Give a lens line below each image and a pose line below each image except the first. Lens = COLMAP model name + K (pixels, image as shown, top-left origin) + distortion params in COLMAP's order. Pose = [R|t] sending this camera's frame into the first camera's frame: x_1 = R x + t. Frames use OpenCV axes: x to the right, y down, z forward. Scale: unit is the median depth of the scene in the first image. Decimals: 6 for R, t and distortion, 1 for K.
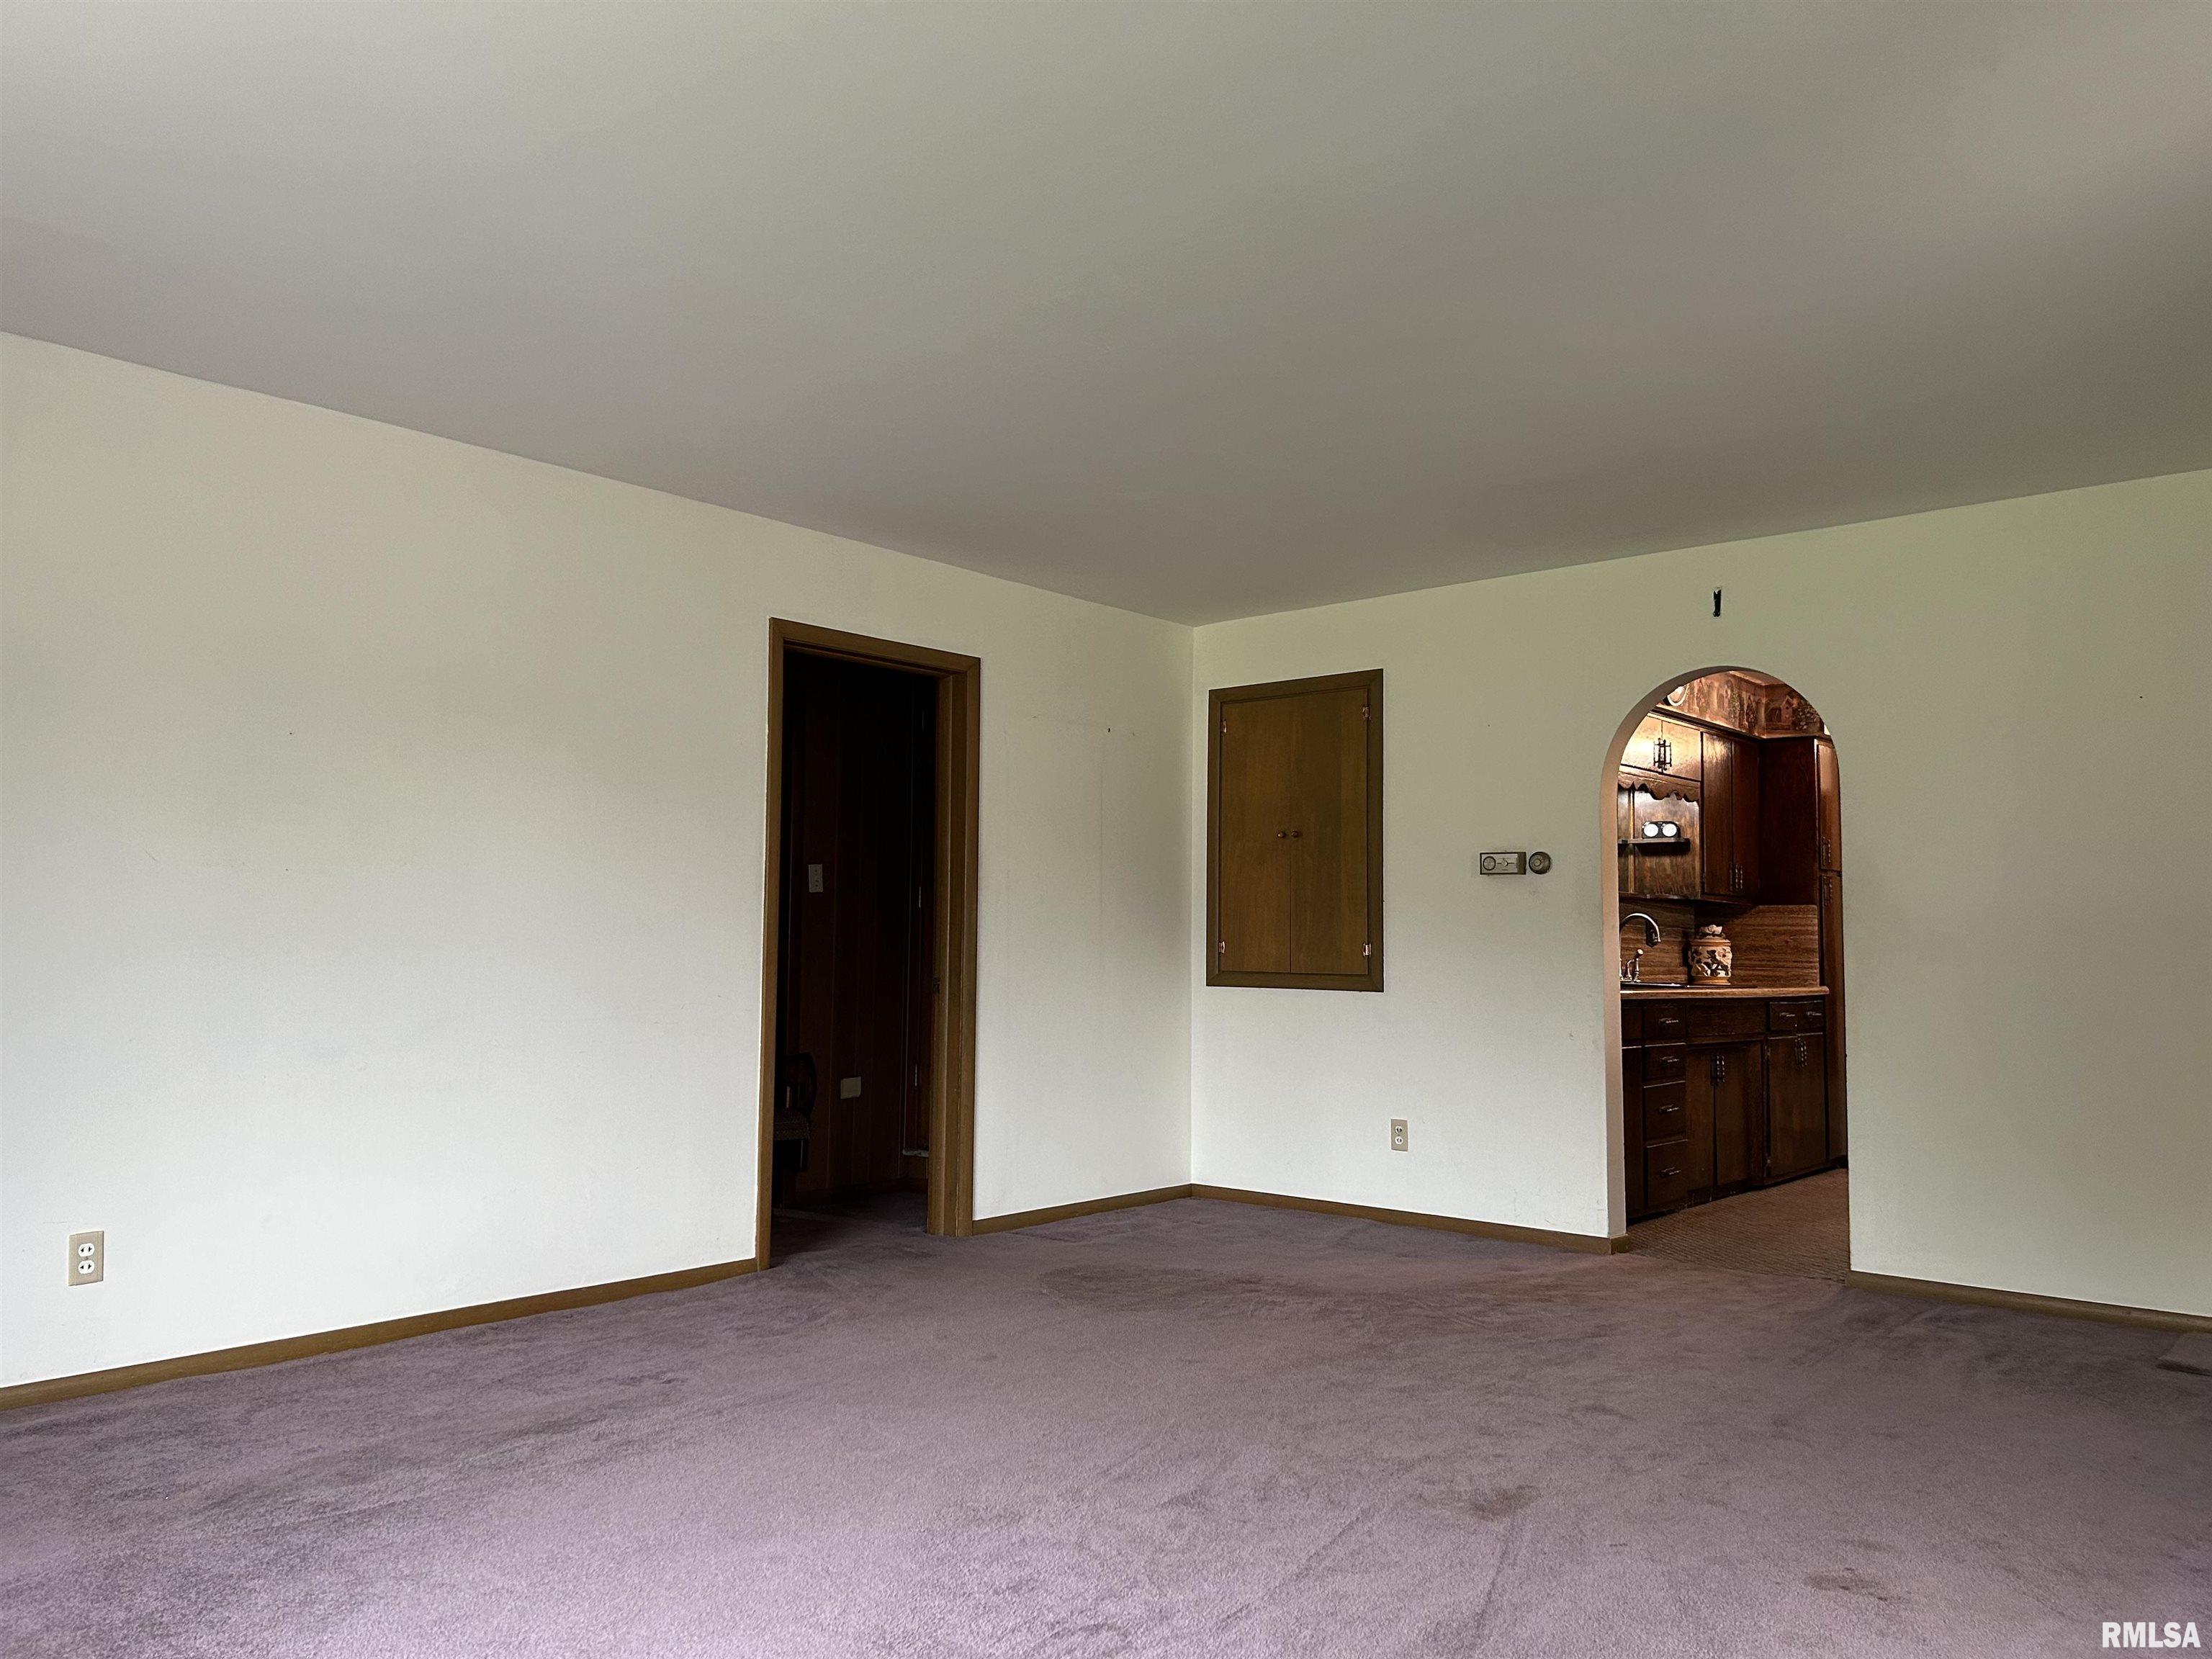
lens RADIAL K [[1663.1, 0, 1100.6], [0, 1663.1, 836.4], [0, 0, 1]] dist [0.027124, -0.010738]
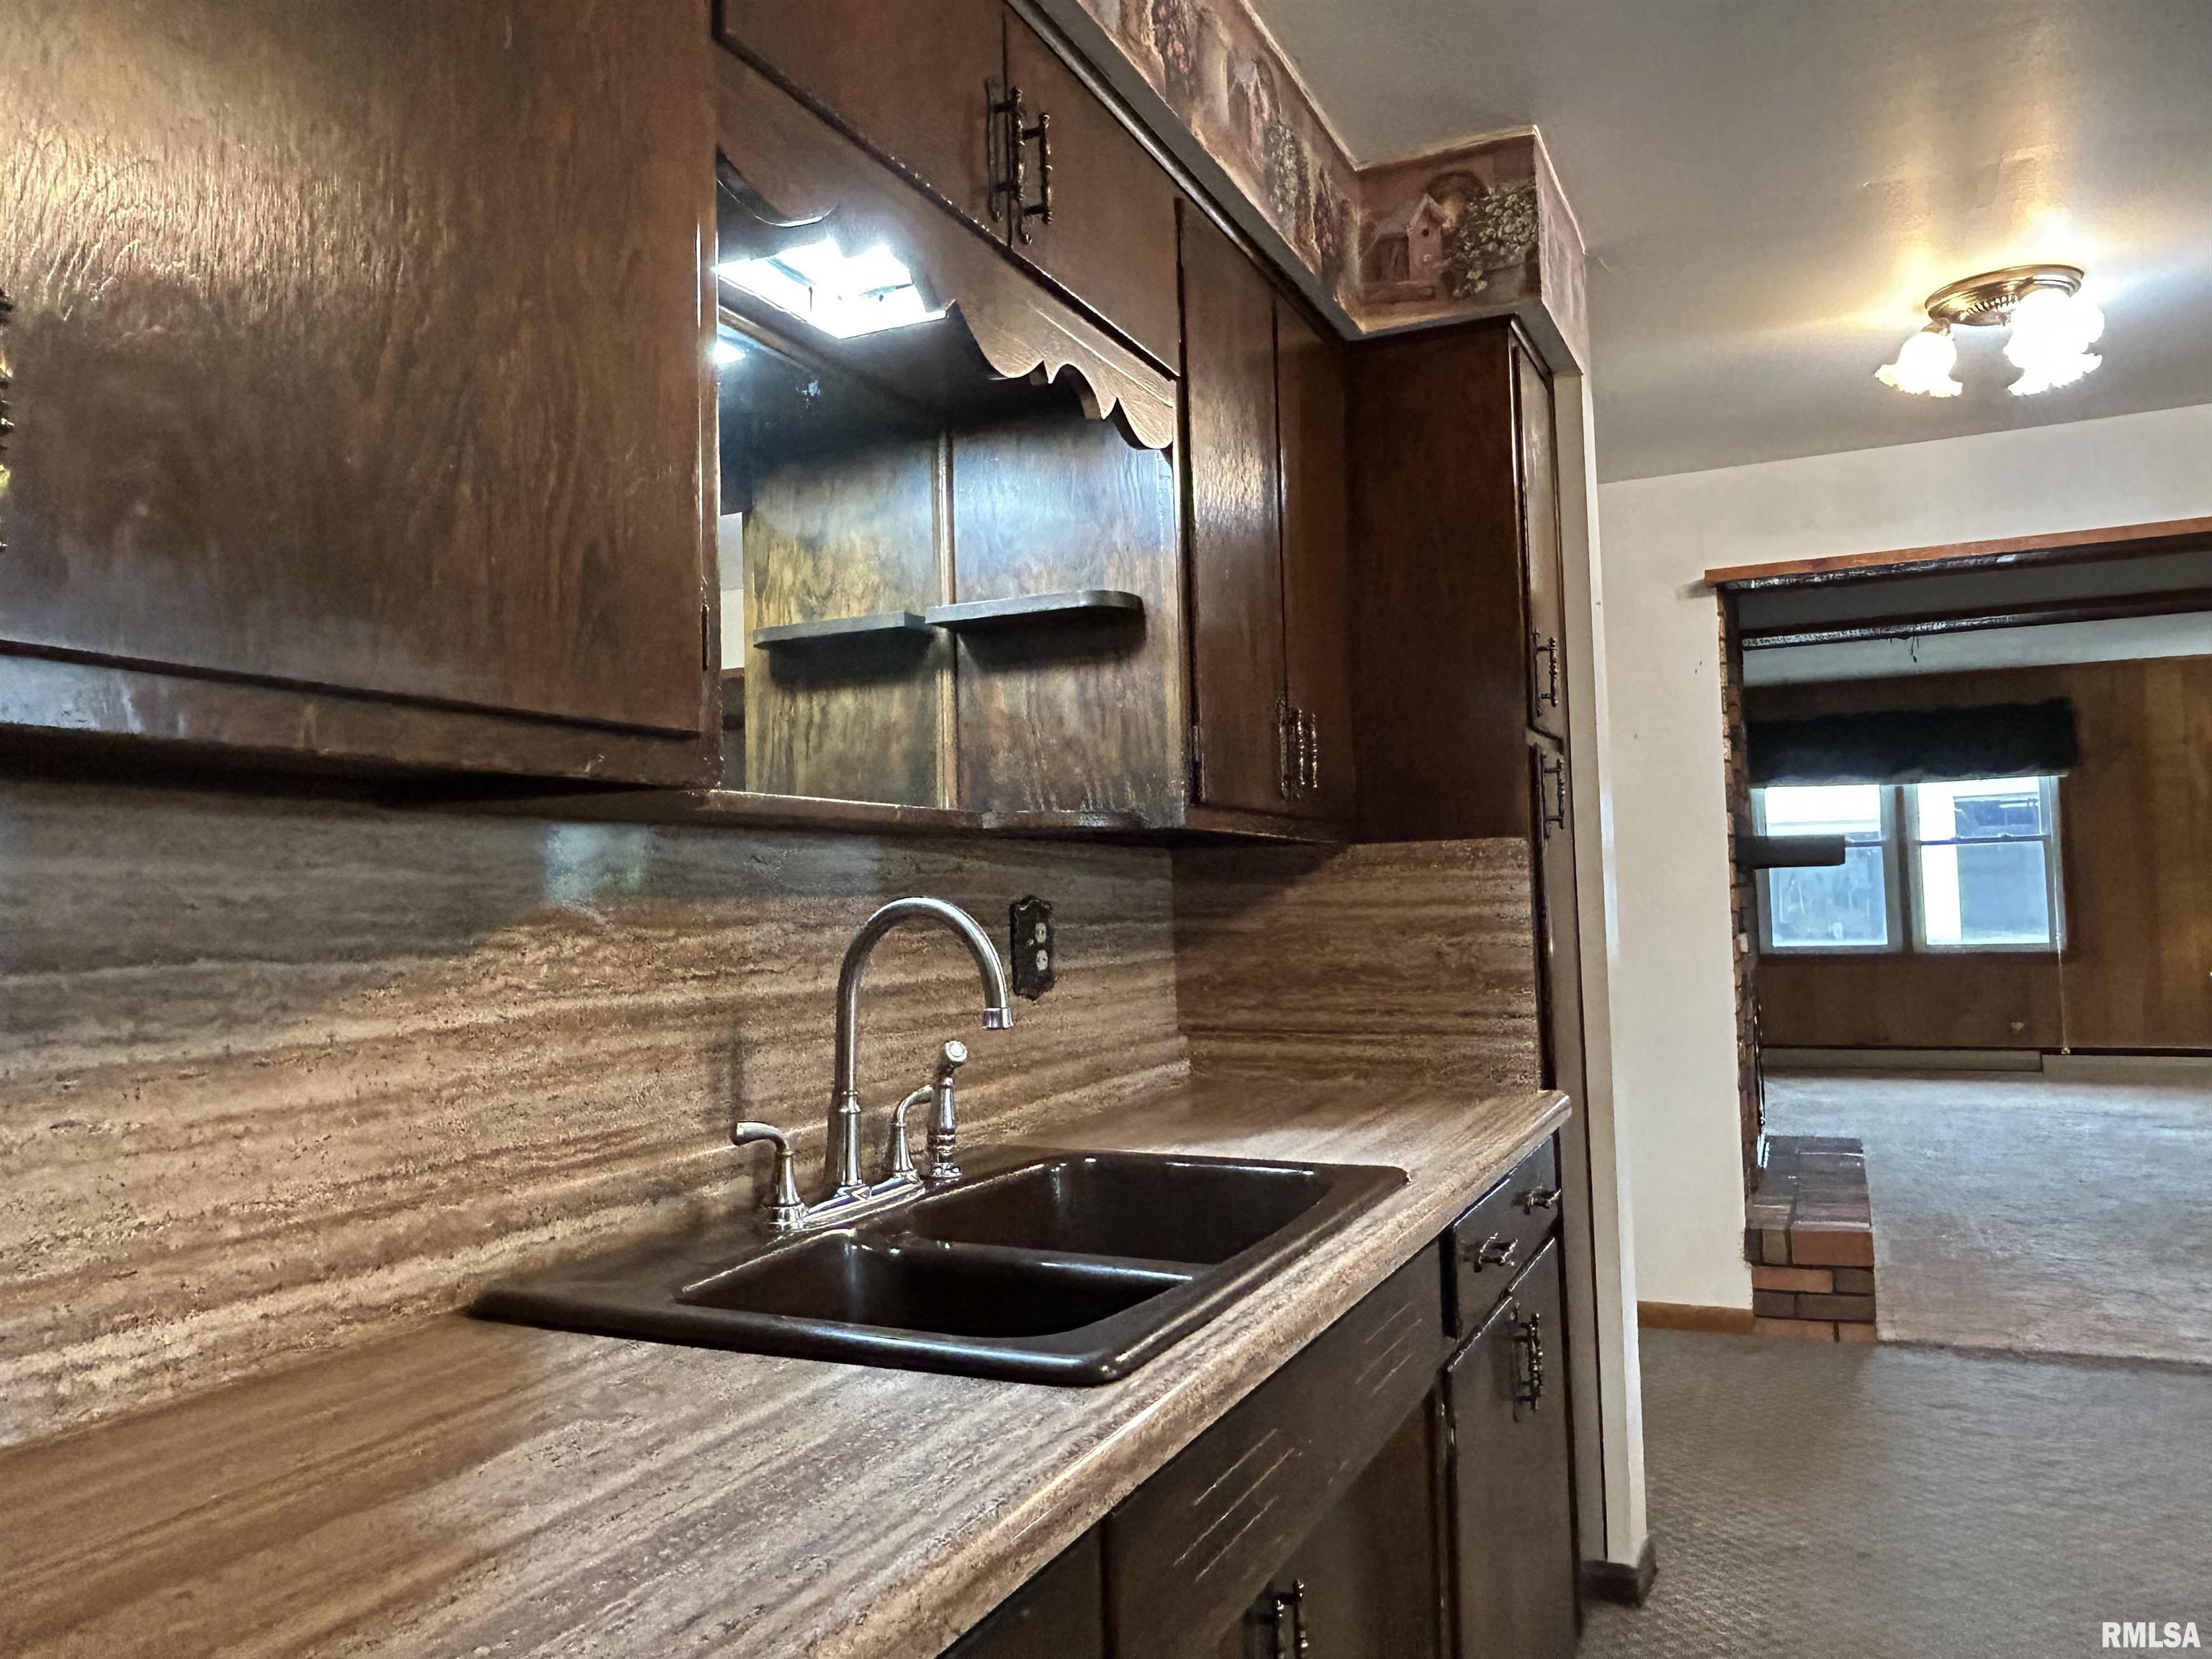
lens RADIAL K [[1604.4, 0, 1104.3], [0, 1604.4, 824.7], [0, 0, 1]] dist [0.031345, -0.001961]
pose [[0.956644, -0.025104, 0.290175, 0.258517], [0.019144, 0.999544, 0.023359, 0.029637], [-0.290629, -0.016792, 0.956688, 0.719267]]
